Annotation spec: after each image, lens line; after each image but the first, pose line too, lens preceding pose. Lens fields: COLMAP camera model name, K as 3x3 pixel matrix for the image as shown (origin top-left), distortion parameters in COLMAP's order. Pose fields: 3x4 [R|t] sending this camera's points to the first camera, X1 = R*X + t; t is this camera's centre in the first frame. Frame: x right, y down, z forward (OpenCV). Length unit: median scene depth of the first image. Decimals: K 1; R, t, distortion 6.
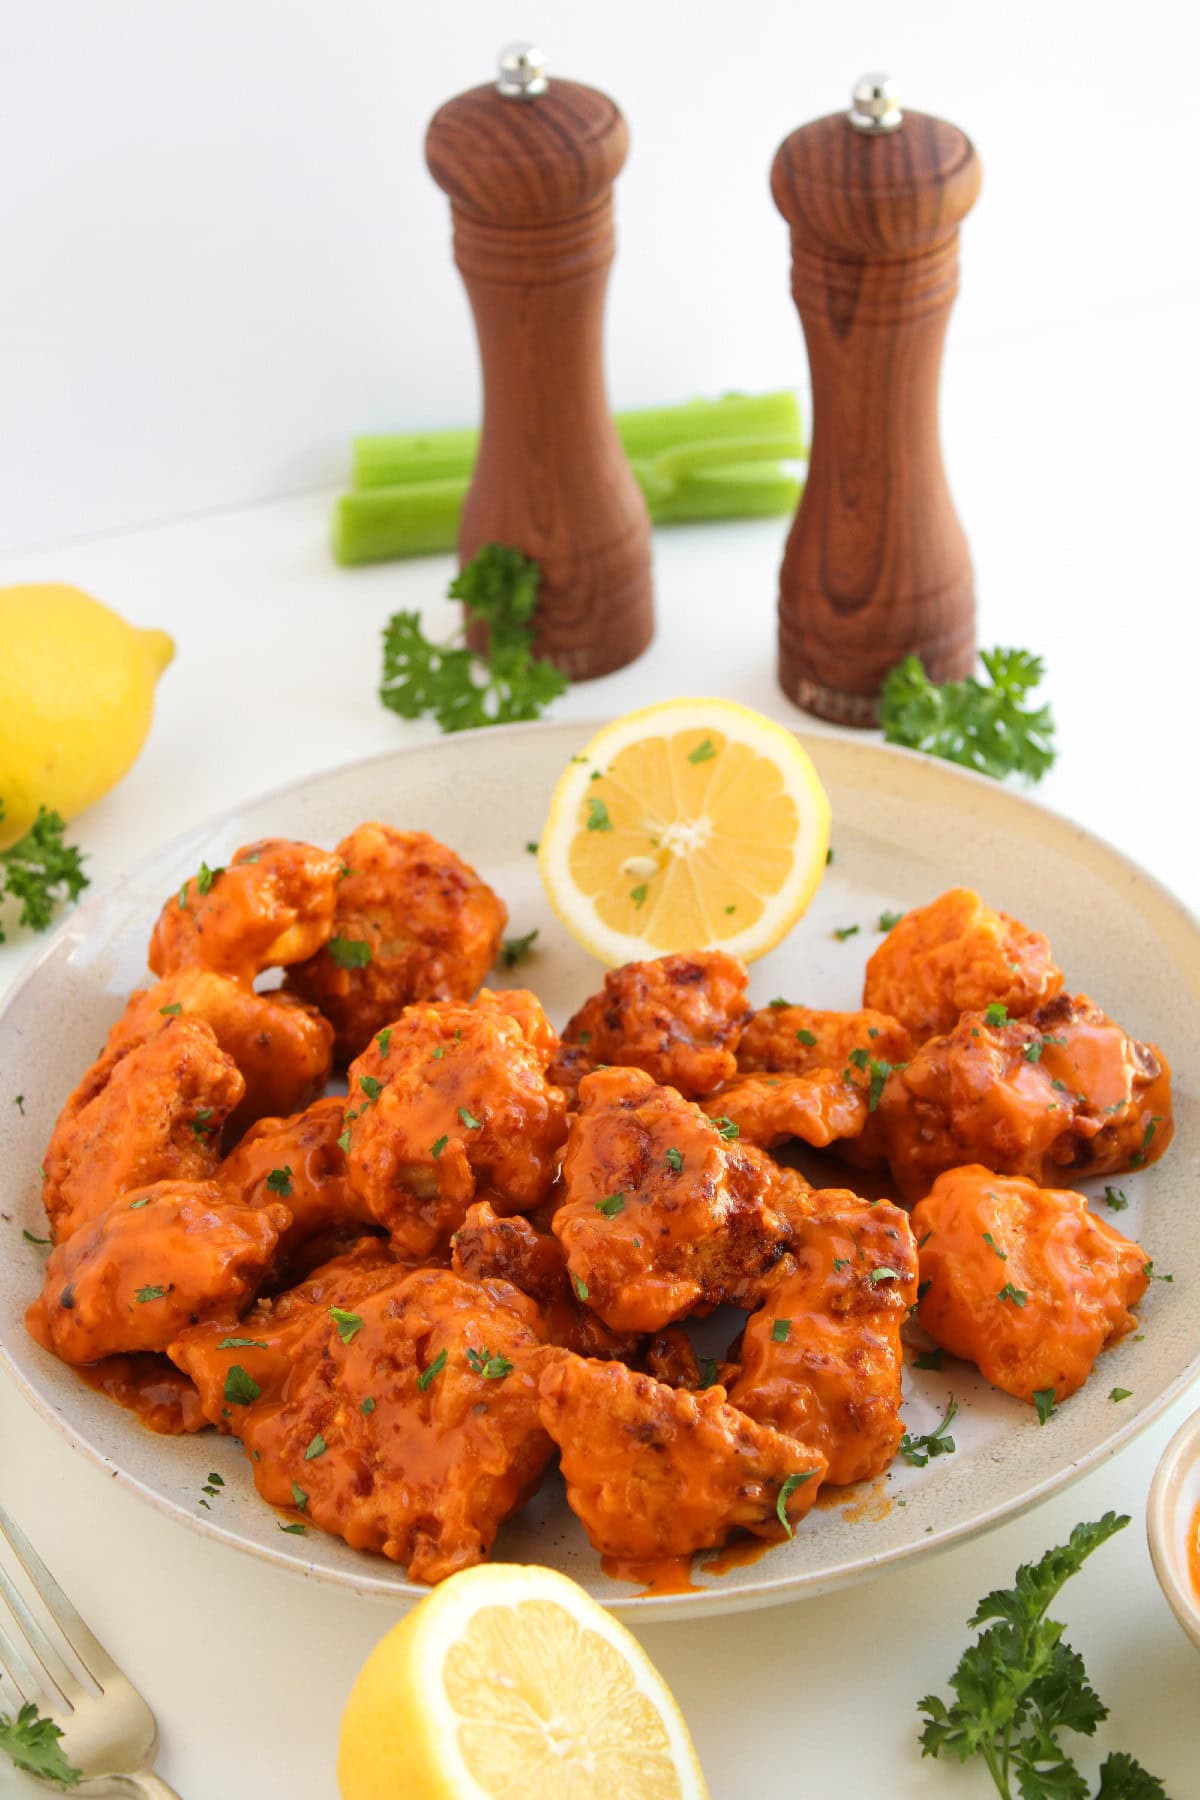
lens RADIAL K [[3629.7, 0, 602.6], [0, 3629.7, 884.5], [0, 0, 1]] dist [0.025484, 0.000000]
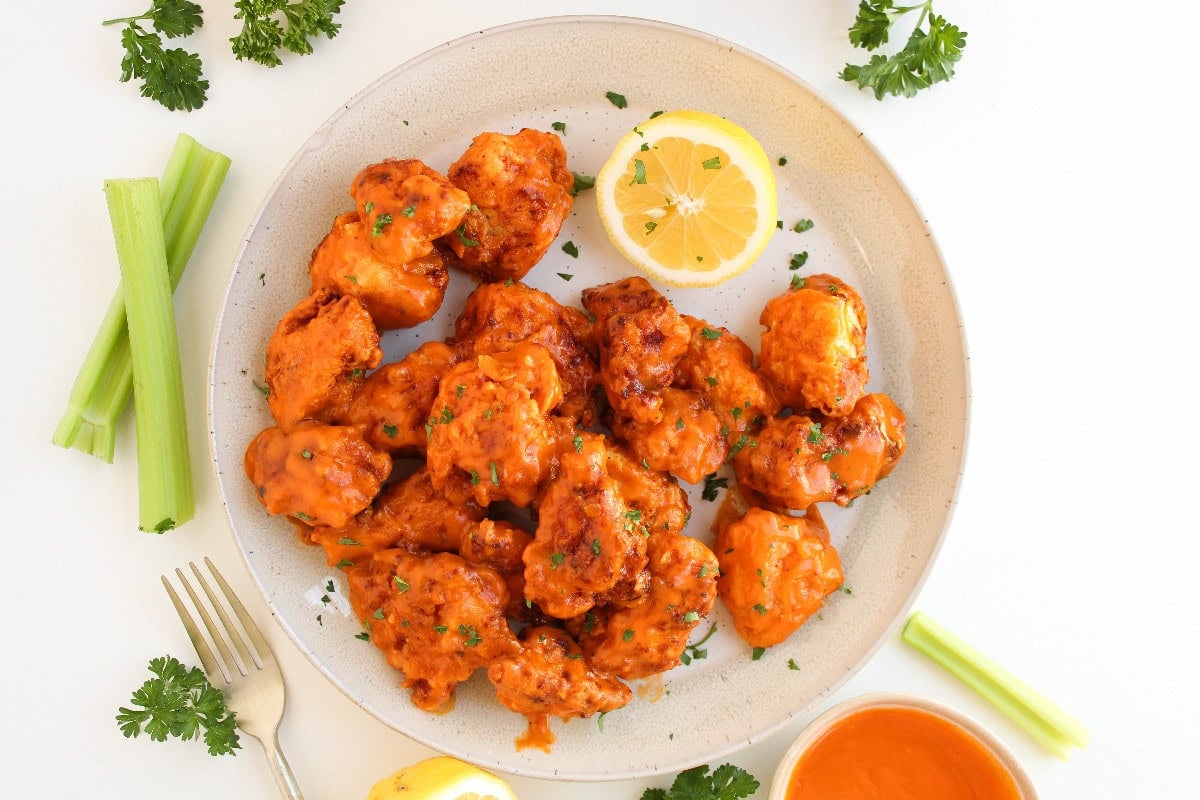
lens RADIAL K [[1617.6, 0, 604.6], [0, 1617.6, 396.9], [0, 0, 1]] dist [-0.071102, 0.000000]
pose [[0.969156, 0.235394, 0.072976, -0.051143], [-0.204110, 0.600721, 0.772964, -0.578553], [0.138113, -0.764018, 0.630239, 0.550509]]
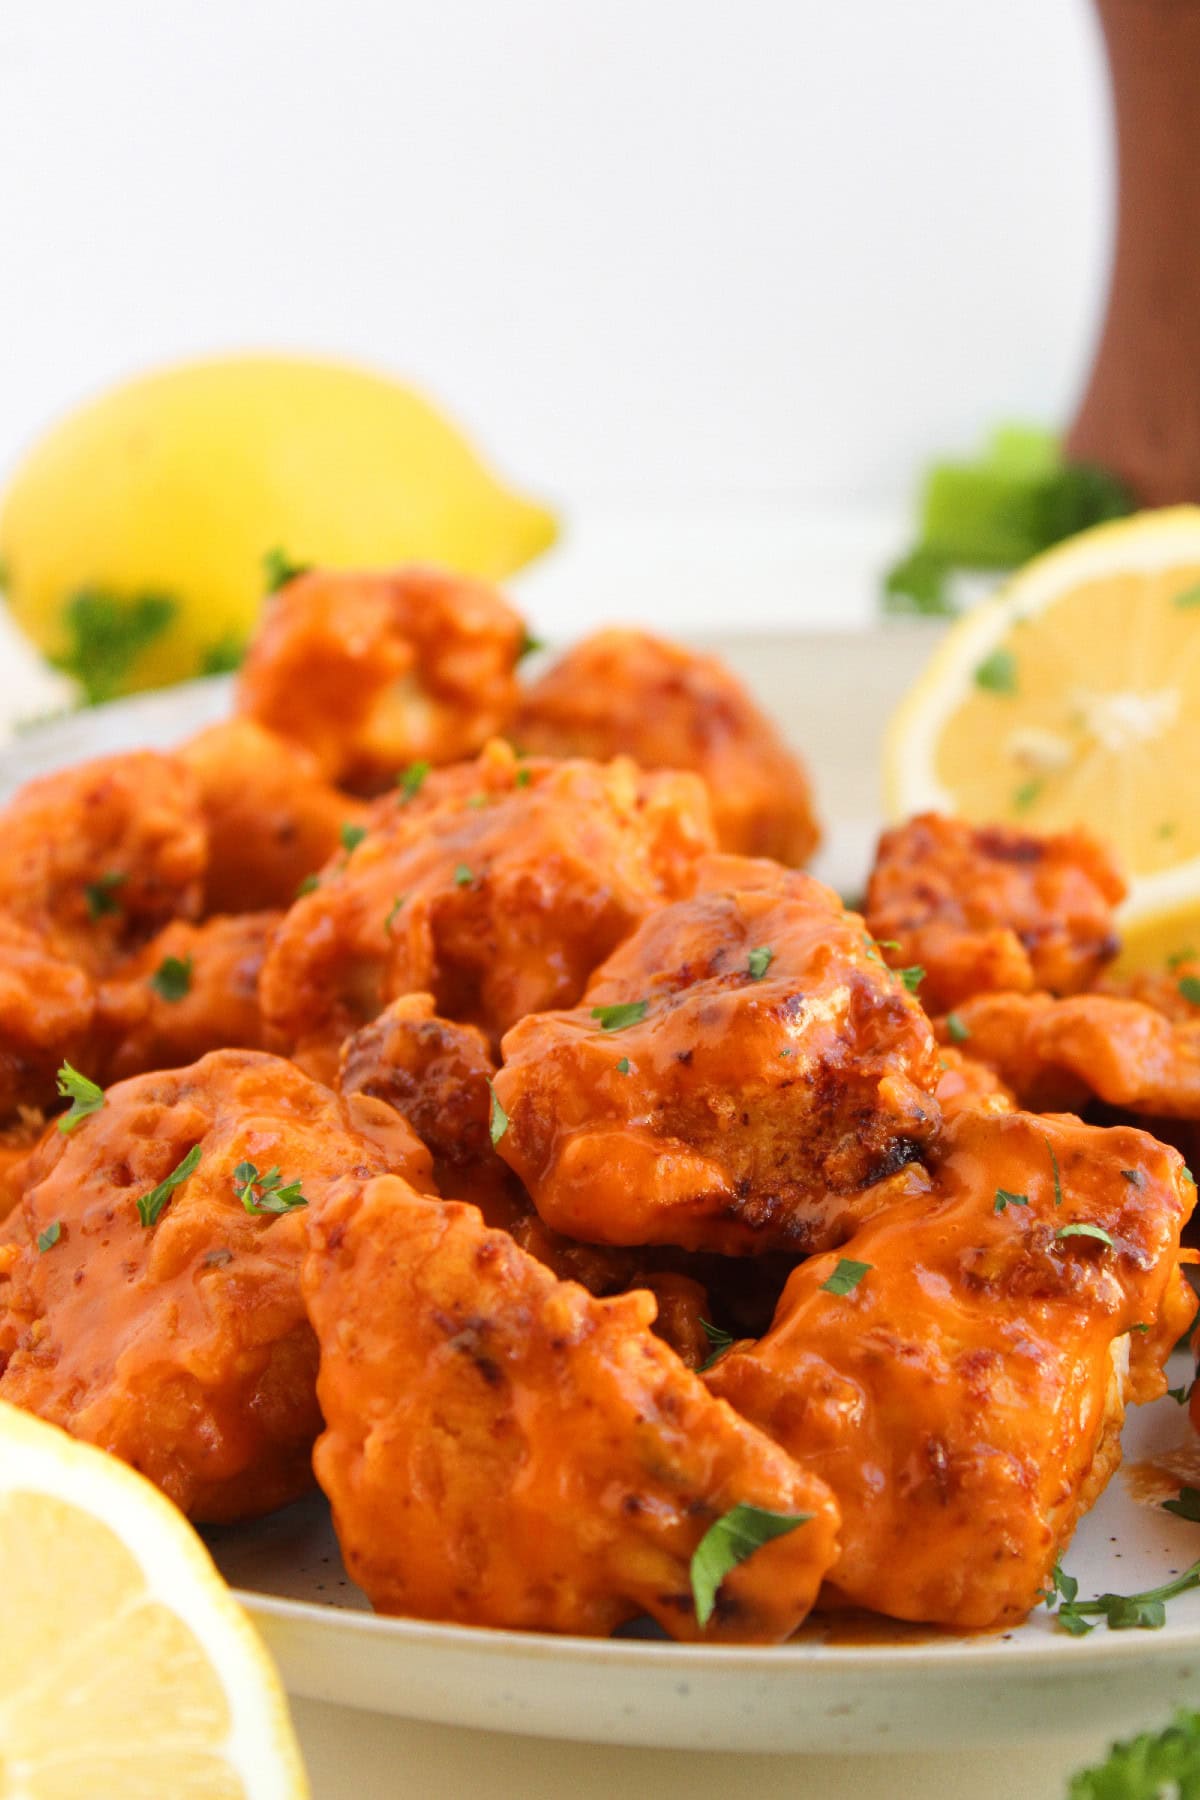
lens RADIAL K [[4137.5, 0, 606.5], [0, 4137.5, 886.7], [0, 0, 1]] dist [0.032285, 0.000000]
pose [[0.924712, 0.163425, -0.343803, 0.200477], [-0.246281, 0.945510, -0.212969, 0.196057], [0.290265, 0.281607, 0.914573, 0.441777]]
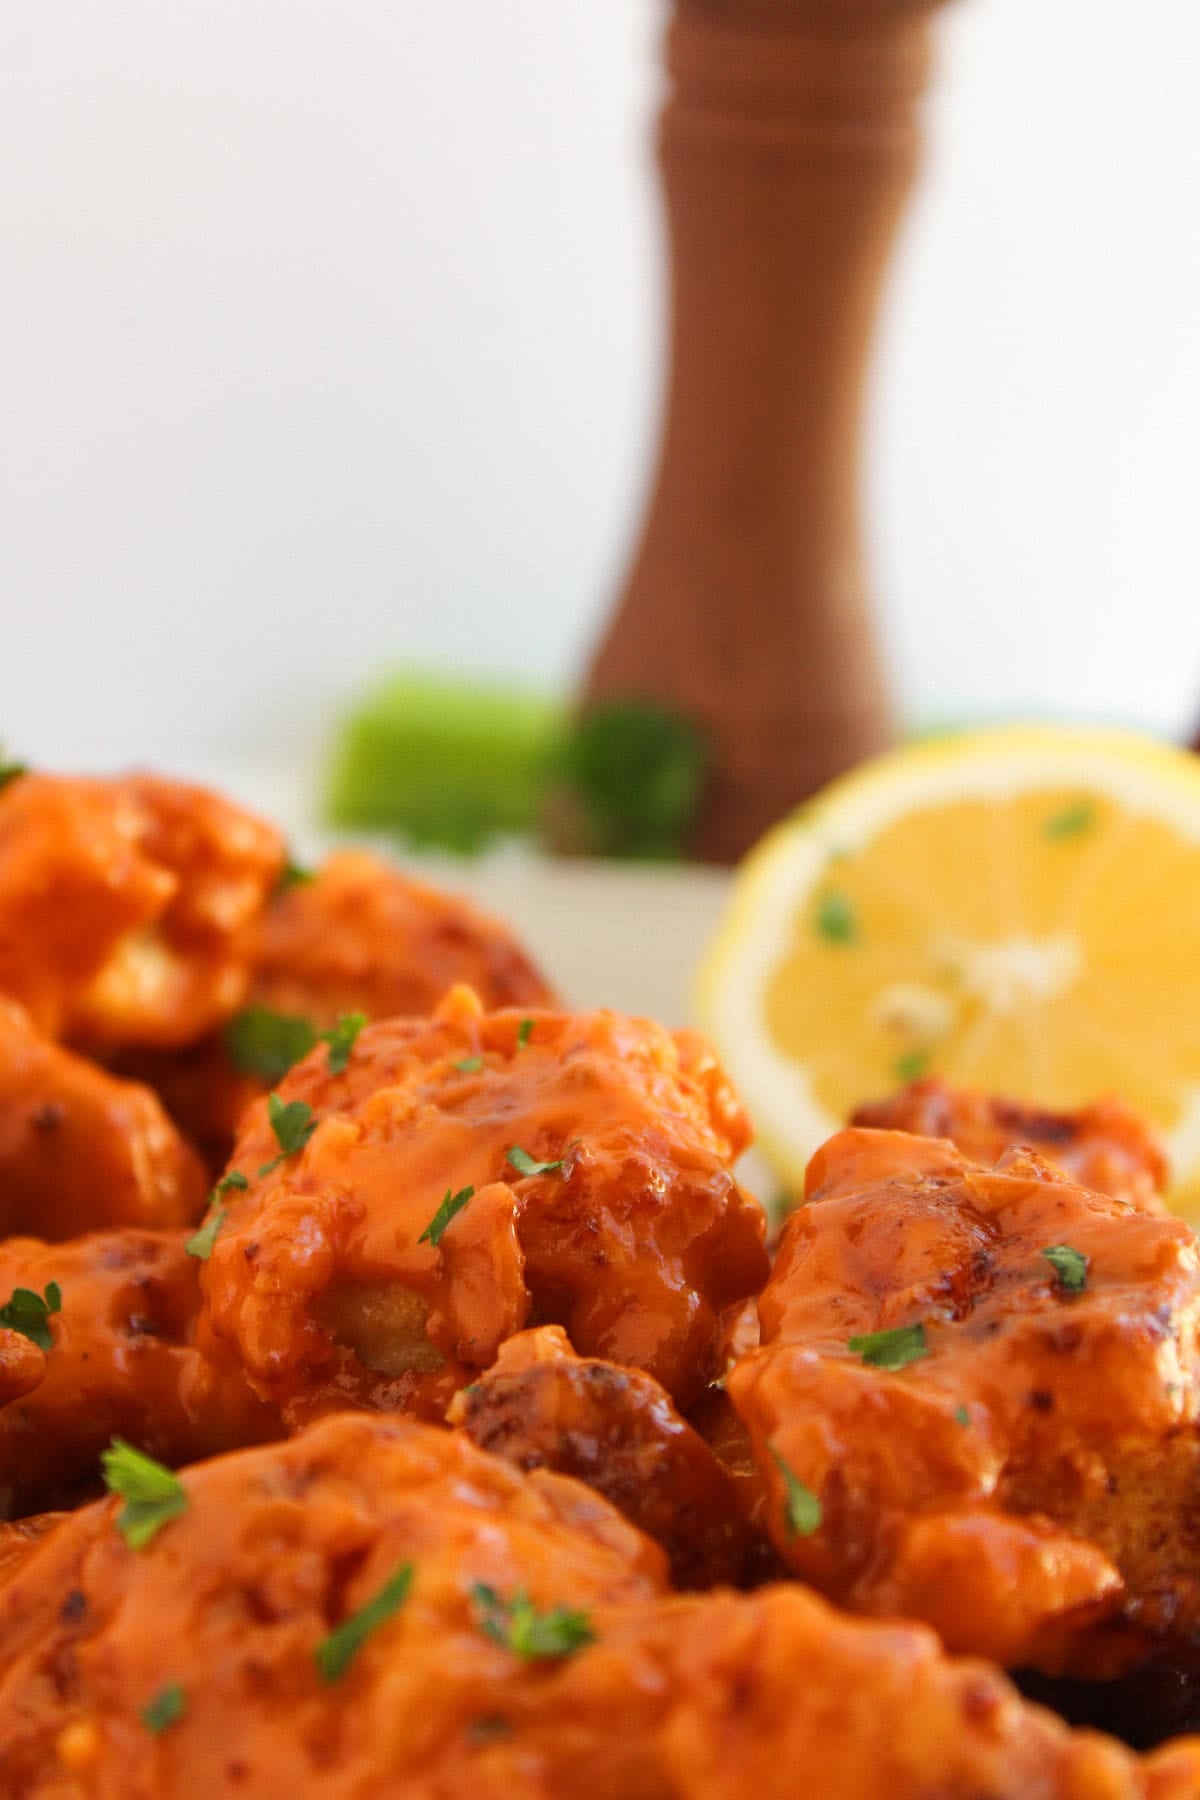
lens RADIAL K [[4078.7, 0, 583.4], [0, 4078.7, 900.4], [0, 0, 1]] dist [0.087952, 0.000000]
pose [[0.989957, 0.139977, -0.019805, -0.026929], [-0.137704, 0.923071, -0.359133, 0.199450], [-0.031989, 0.358254, 0.933076, 0.582740]]
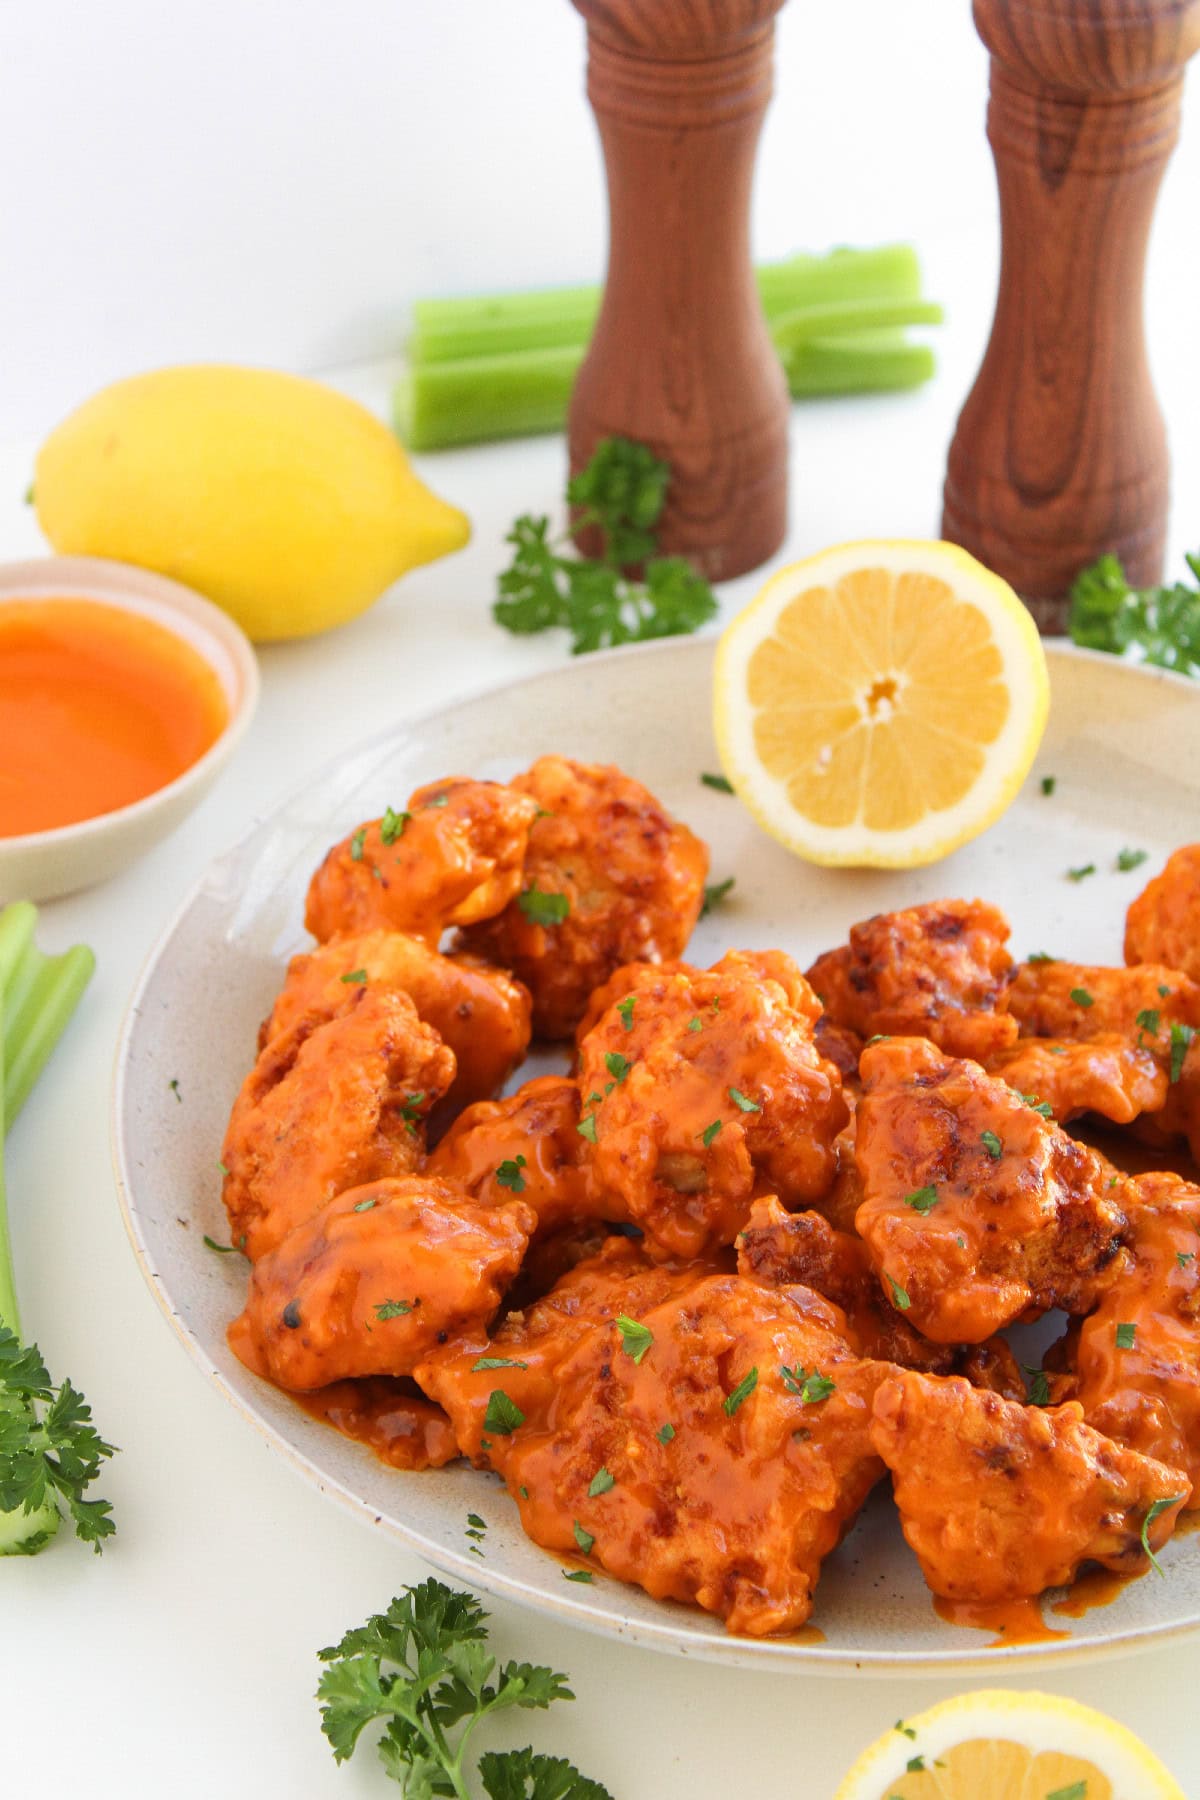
lens RADIAL K [[4137.5, 0, 587.7], [0, 4137.5, 914.2], [0, 0, 1]] dist [0.032285, 0.000000]
pose [[0.996778, -0.015680, 0.078659, -0.153343], [0.013115, 0.999369, 0.033018, -0.013511], [-0.079127, -0.031880, 0.996355, 0.015814]]
